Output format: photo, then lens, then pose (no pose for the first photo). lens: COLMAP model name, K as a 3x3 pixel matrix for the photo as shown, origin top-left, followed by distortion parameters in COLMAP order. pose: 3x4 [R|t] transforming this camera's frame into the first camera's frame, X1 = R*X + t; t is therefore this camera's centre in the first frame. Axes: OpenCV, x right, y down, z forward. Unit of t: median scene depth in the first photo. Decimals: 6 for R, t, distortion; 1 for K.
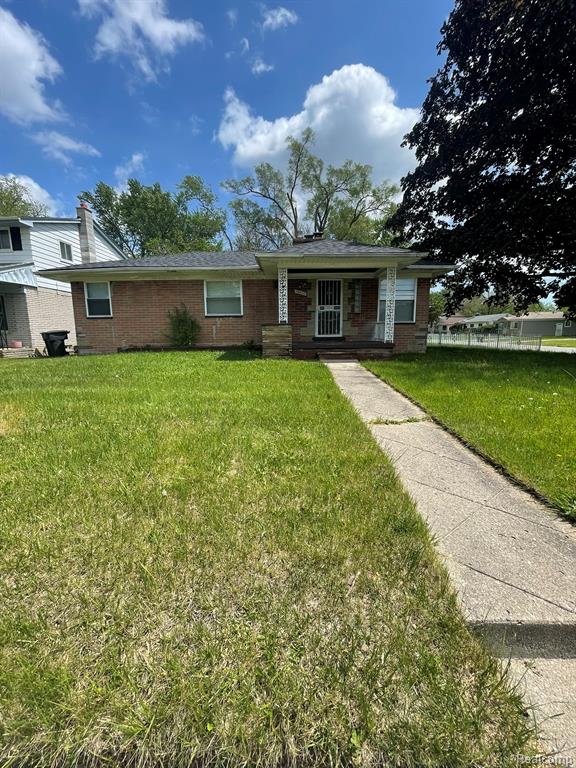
lens RADIAL K [[305.9, 0, 289.8], [0, 305.9, 388.4], [0, 0, 1]] dist [-0.000556, -0.000140]
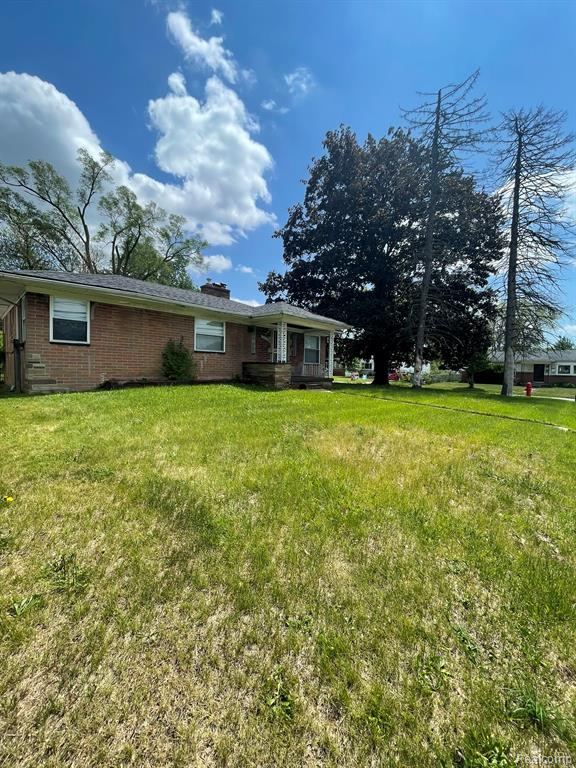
lens RADIAL K [[305.9, 0, 289.6], [0, 305.9, 381.1], [0, 0, 1]] dist [-0.000556, -0.000140]
pose [[0.681510, -0.004921, 0.731793, -0.810394], [0.098391, 0.991514, -0.084964, -0.018638], [-0.725165, 0.129906, 0.676211, 0.093787]]
